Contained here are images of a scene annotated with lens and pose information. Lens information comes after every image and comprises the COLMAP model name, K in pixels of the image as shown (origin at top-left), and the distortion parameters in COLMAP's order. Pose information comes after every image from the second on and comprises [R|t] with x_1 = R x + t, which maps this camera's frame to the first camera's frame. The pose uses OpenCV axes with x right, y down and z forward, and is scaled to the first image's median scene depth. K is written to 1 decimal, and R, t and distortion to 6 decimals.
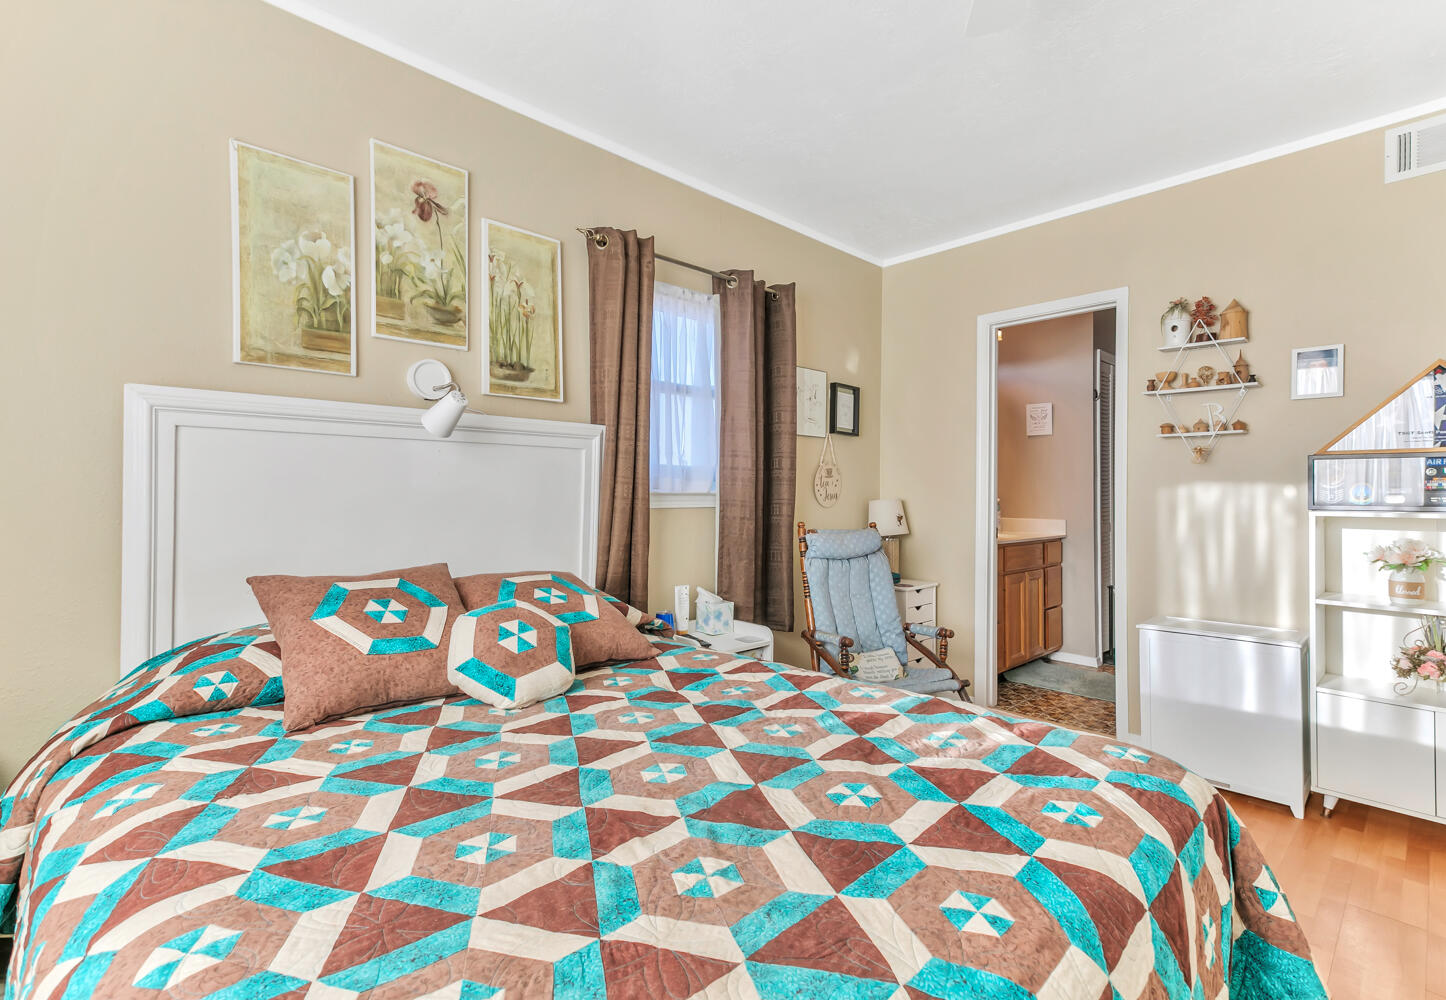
lens RADIAL K [[691.6, 0, 712.2], [0, 691.6, 490.3], [0, 0, 1]] dist [0.019220, 0.001723]
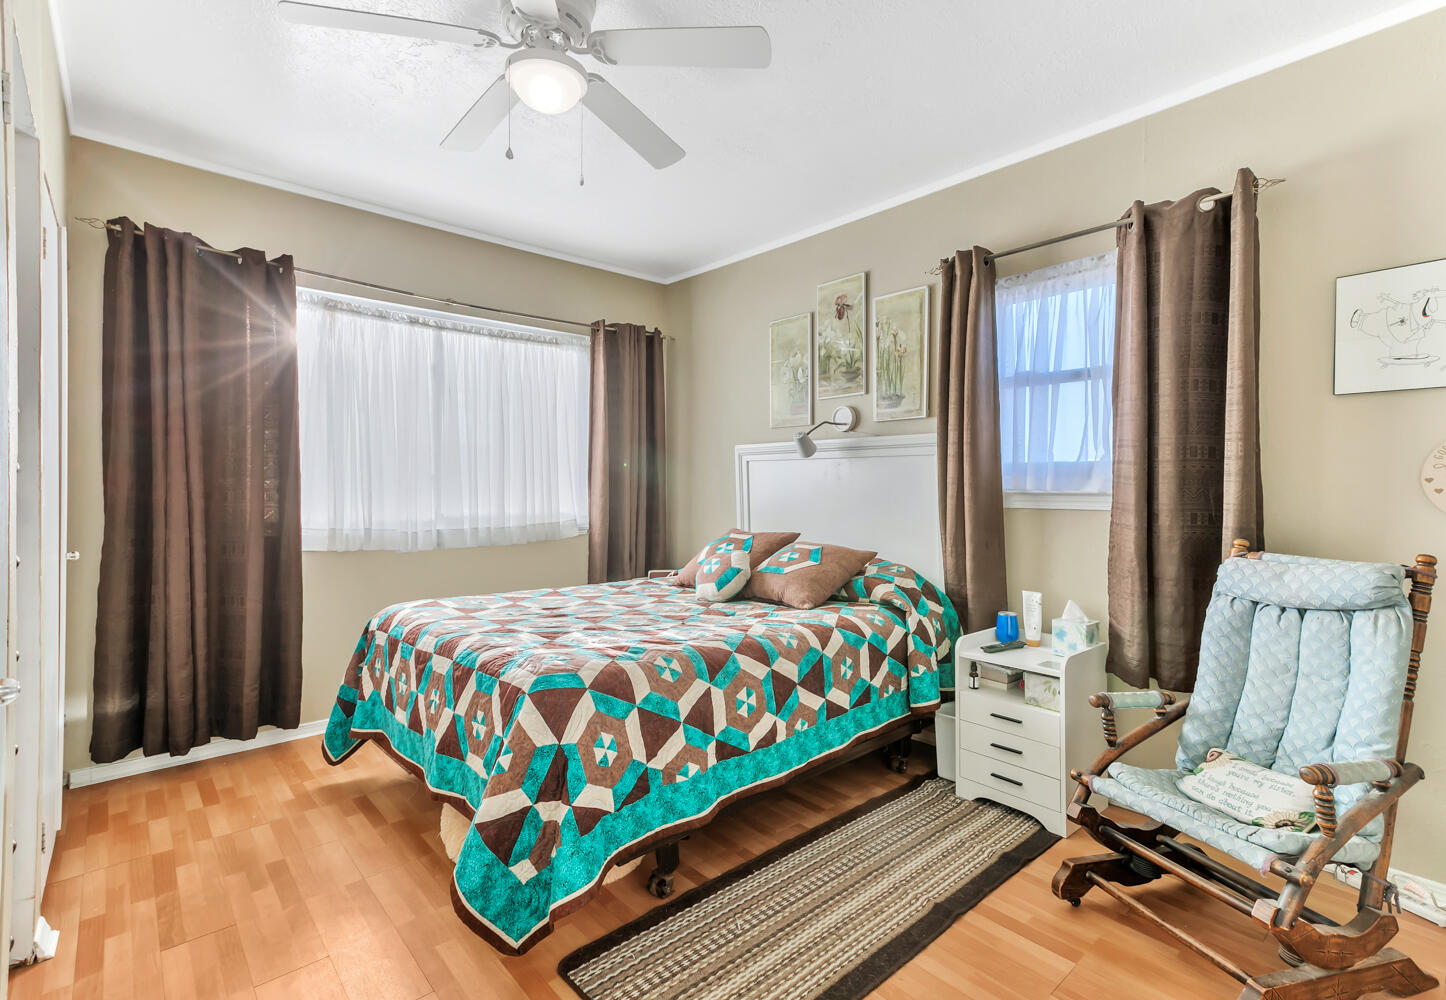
lens RADIAL K [[691.6, 0, 718.5], [0, 691.6, 499.6], [0, 0, 1]] dist [0.019220, 0.001723]
pose [[-0.061782, 0.012397, -0.998013, 1.058477], [-0.005193, 0.999905, 0.012742, 0.004057], [0.998076, 0.005970, -0.061712, 0.734851]]
